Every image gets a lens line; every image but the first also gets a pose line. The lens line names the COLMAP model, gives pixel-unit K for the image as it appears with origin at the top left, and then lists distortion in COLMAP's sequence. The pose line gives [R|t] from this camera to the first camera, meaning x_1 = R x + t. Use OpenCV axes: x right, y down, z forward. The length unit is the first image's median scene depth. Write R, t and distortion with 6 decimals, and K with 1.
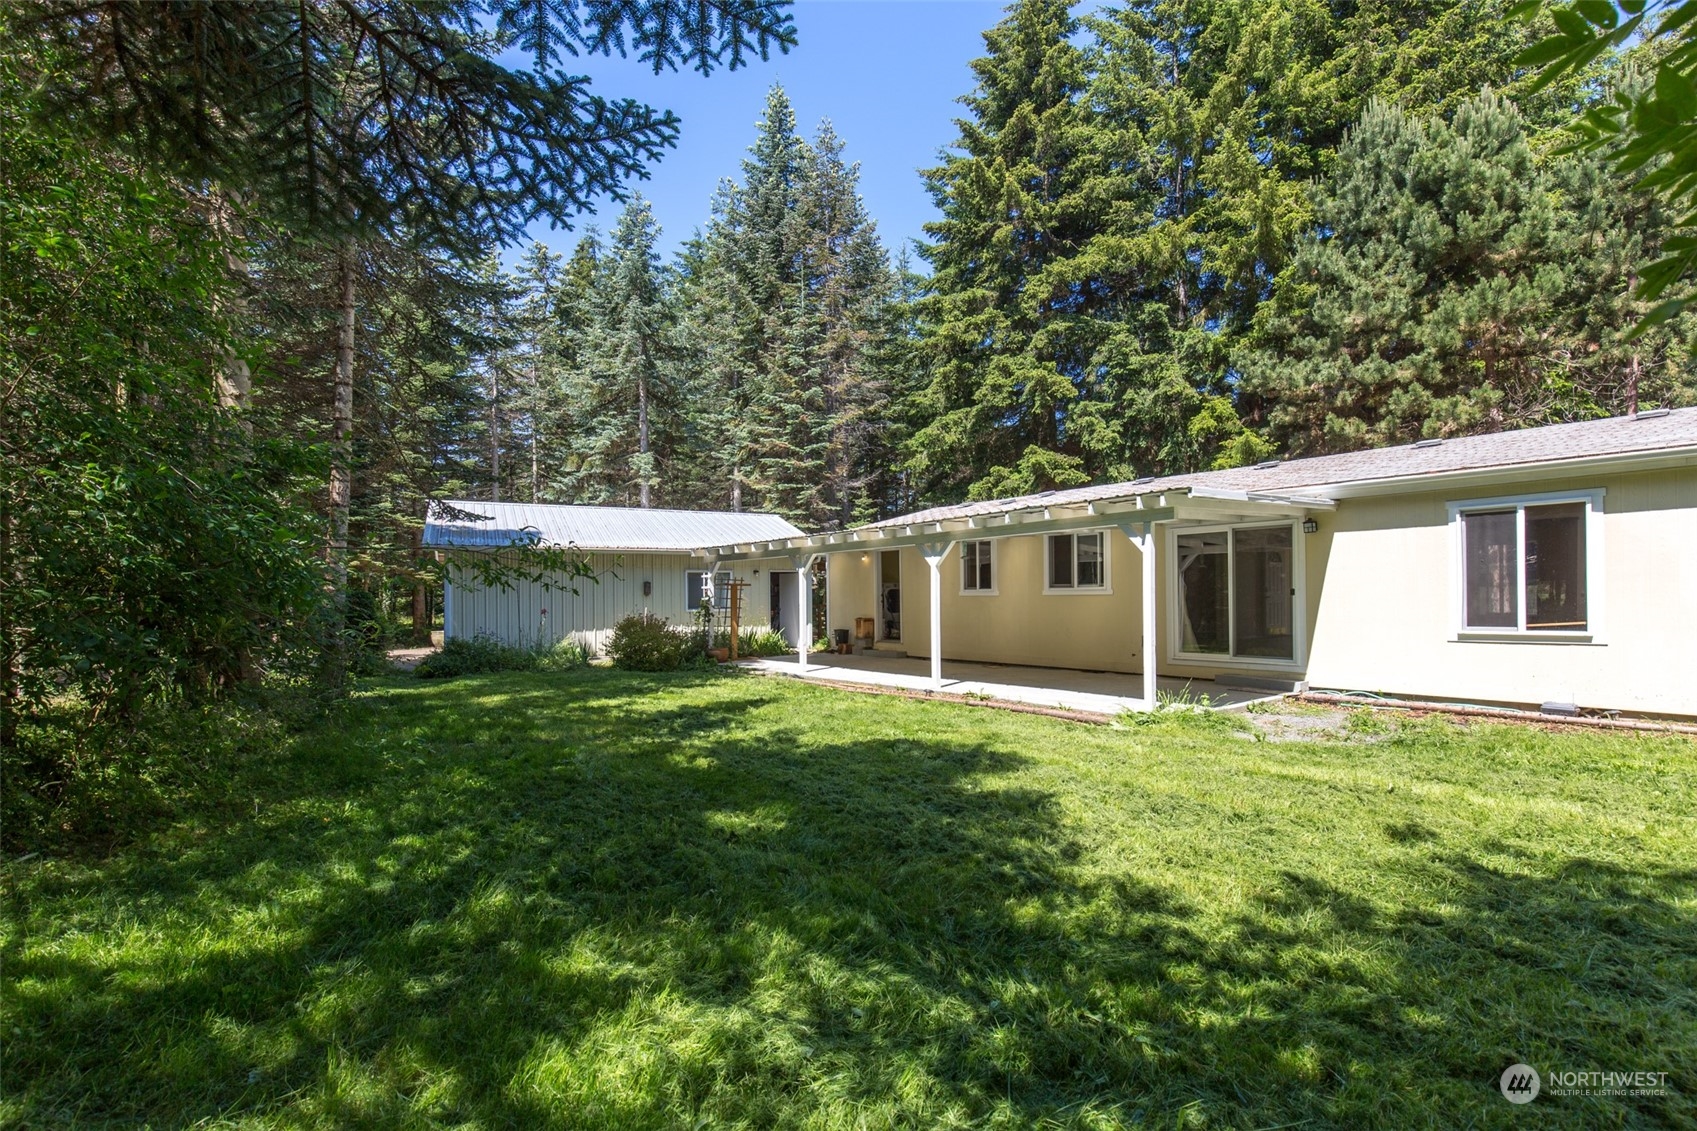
lens RADIAL K [[773.2, 0, 848.5], [0, 773.2, 565.5], [0, 0, 1]] dist [-0.032977, 0.000075]
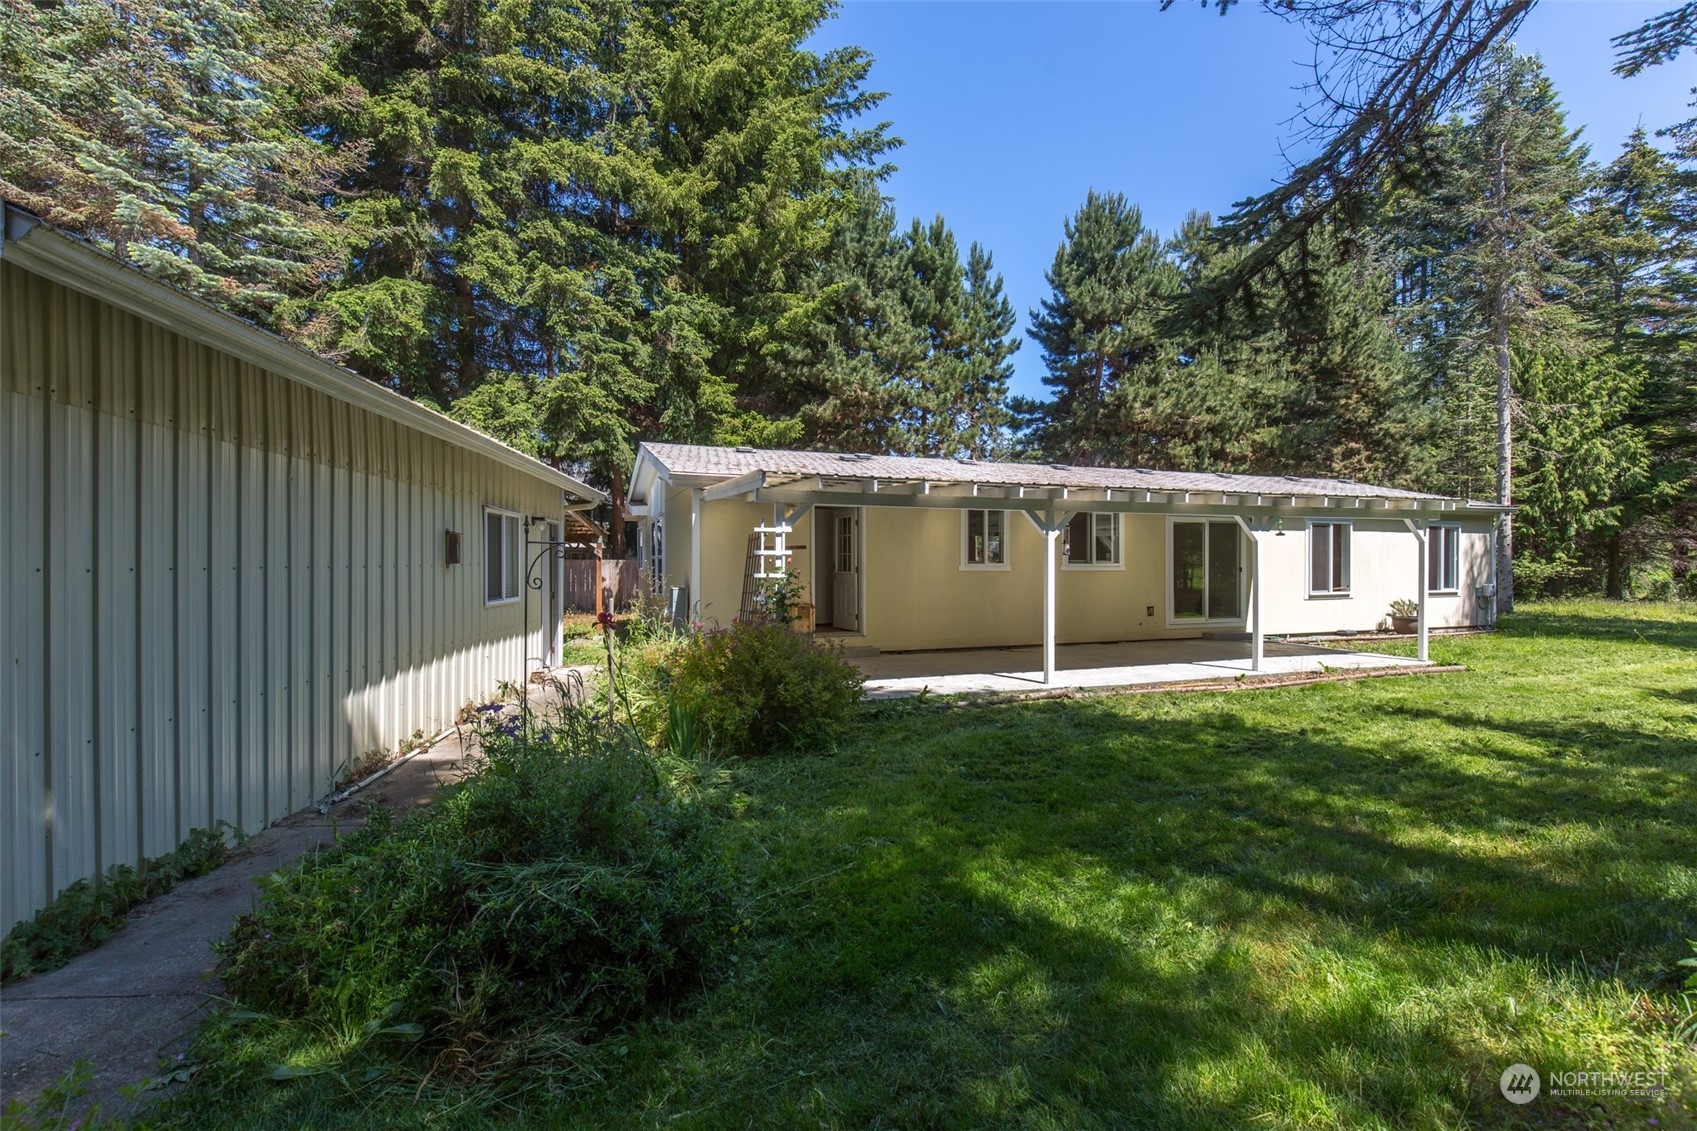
lens RADIAL K [[773.2, 0, 848.5], [0, 773.2, 565.5], [0, 0, 1]] dist [-0.032977, 0.000075]
pose [[0.310497, 0.007575, 0.950544, -0.846084], [-0.039693, 0.999199, 0.005003, 0.042607], [-0.949745, -0.039284, 0.310549, 1.084816]]
